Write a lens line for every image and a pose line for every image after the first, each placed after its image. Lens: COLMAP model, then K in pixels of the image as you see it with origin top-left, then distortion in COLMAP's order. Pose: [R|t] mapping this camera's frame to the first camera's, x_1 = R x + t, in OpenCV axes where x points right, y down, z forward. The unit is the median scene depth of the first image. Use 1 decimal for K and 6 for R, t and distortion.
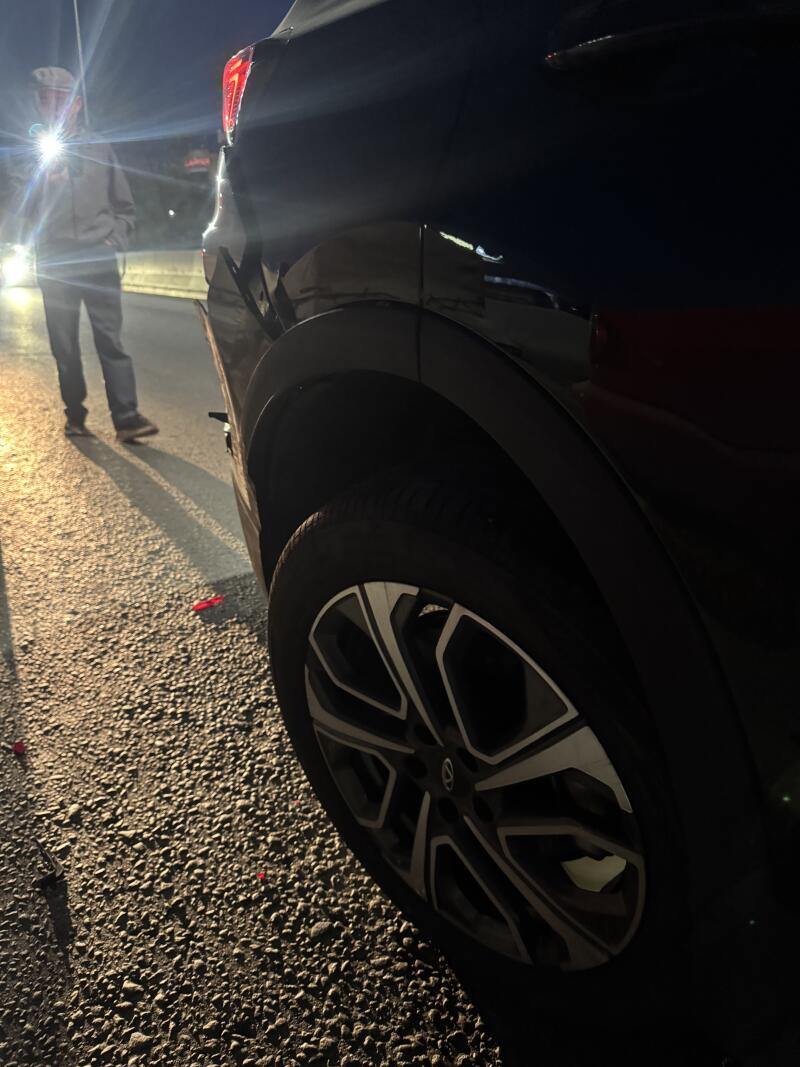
lens RADIAL K [[764.7, 0, 403.0], [0, 764.7, 524.8], [0, 0, 1]] dist [0.004434, -0.013453]
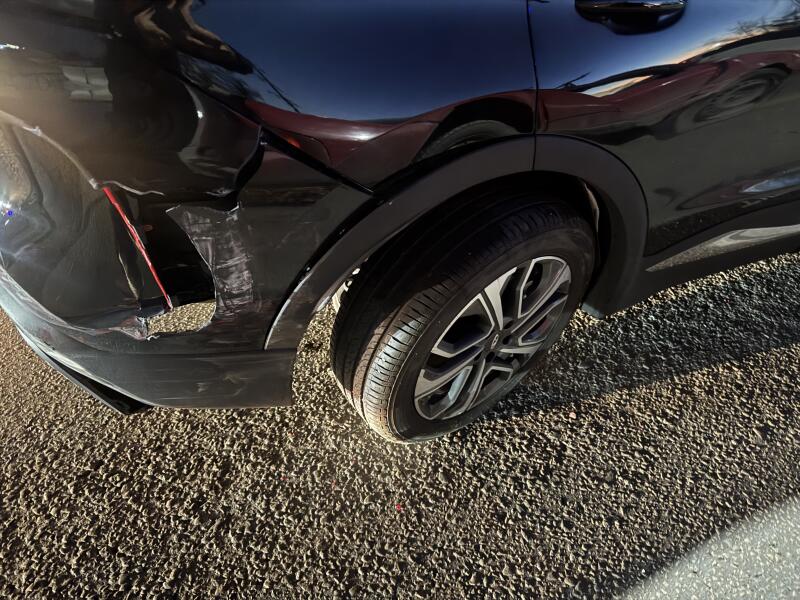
lens RADIAL K [[573.3, 0, 395.3], [0, 573.3, 290.4], [0, 0, 1]] dist [0.004434, -0.013453]
pose [[0.167841, -0.601621, 0.780949, -0.821565], [0.307389, 0.784631, 0.538393, -0.511900], [-0.936665, 0.149691, 0.316624, 0.563392]]
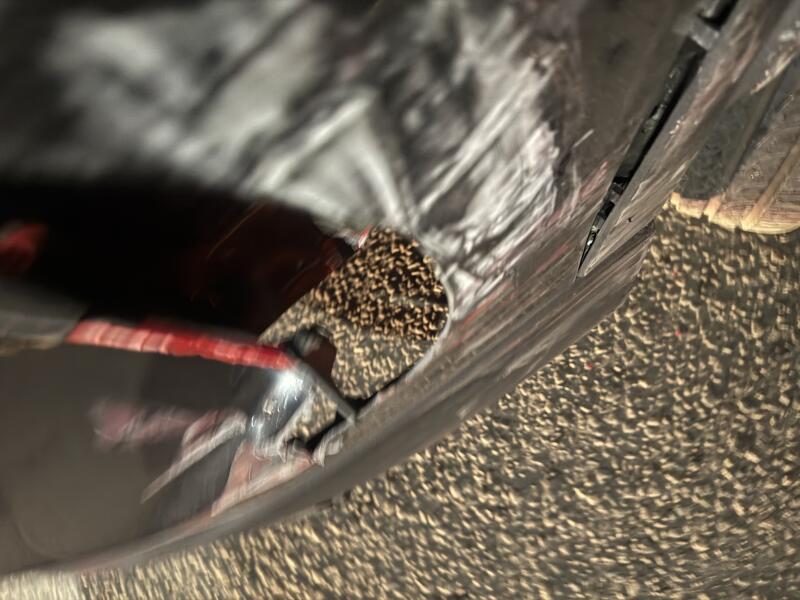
lens RADIAL K [[573.3, 0, 399.2], [0, 573.3, 297.2], [0, 0, 1]] dist [0.004434, -0.013453]
pose [[-0.217917, -0.887604, 0.405798, -0.318499], [0.669101, 0.166824, 0.724206, -0.303824], [-0.710505, 0.429336, 0.557542, 0.961573]]
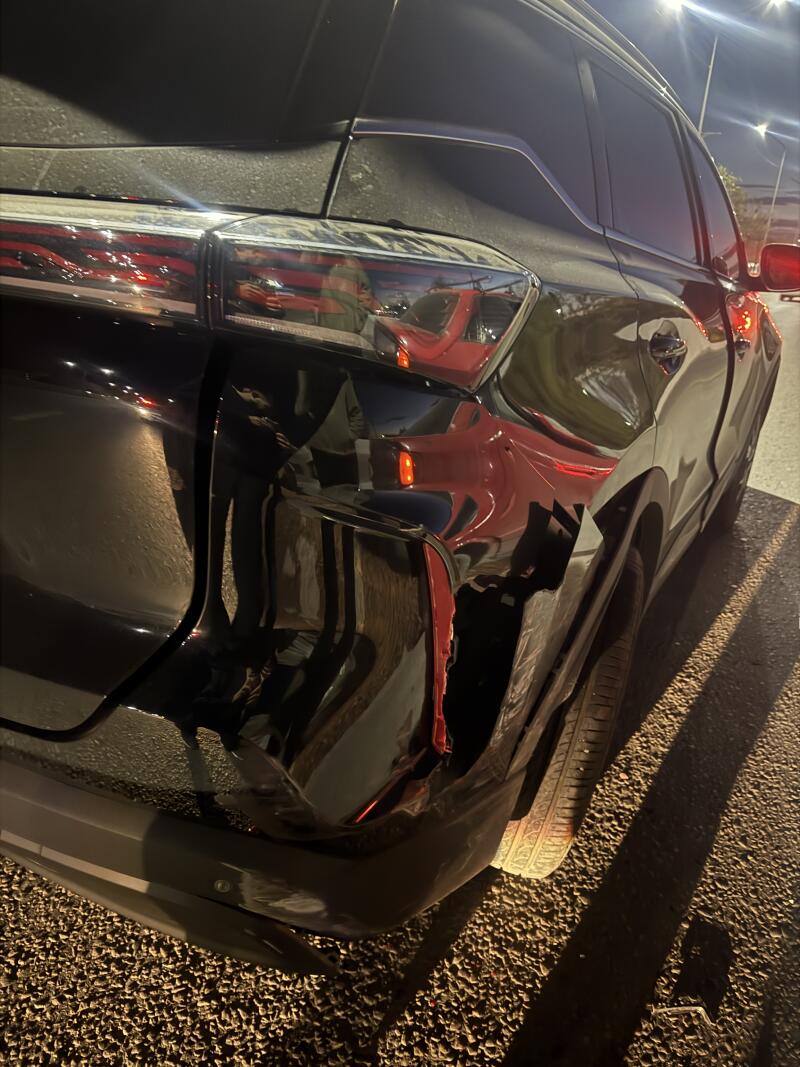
lens RADIAL K [[764.7, 0, 388.8], [0, 764.7, 536.0], [0, 0, 1]] dist [0.004434, -0.013453]
pose [[-0.434231, -0.362586, 0.824606, -0.789049], [0.229850, 0.840513, 0.490618, -0.735453], [-0.870984, 0.402578, -0.281636, 1.315525]]
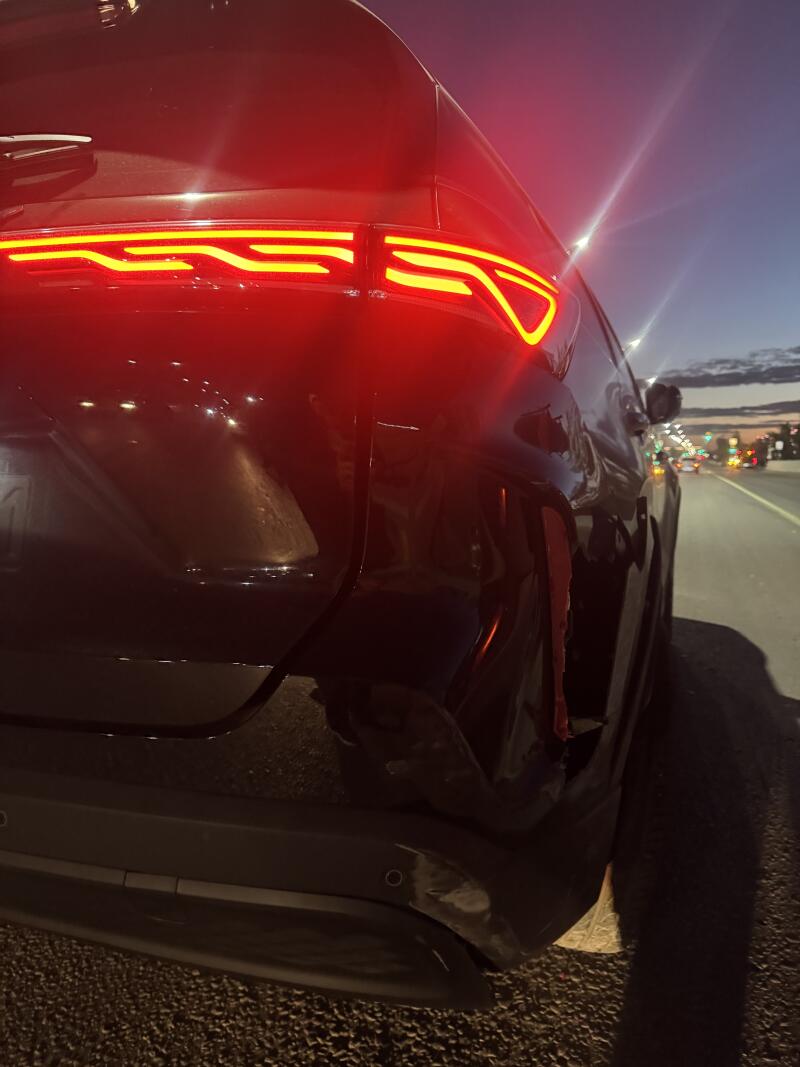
lens RADIAL K [[764.7, 0, 387.9], [0, 764.7, 538.6], [0, 0, 1]] dist [0.004434, -0.013453]
pose [[-0.567740, -0.090791, 0.818186, -0.770083], [0.270446, 0.918162, 0.289548, -0.619282], [-0.777515, 0.385664, -0.496723, 1.591923]]
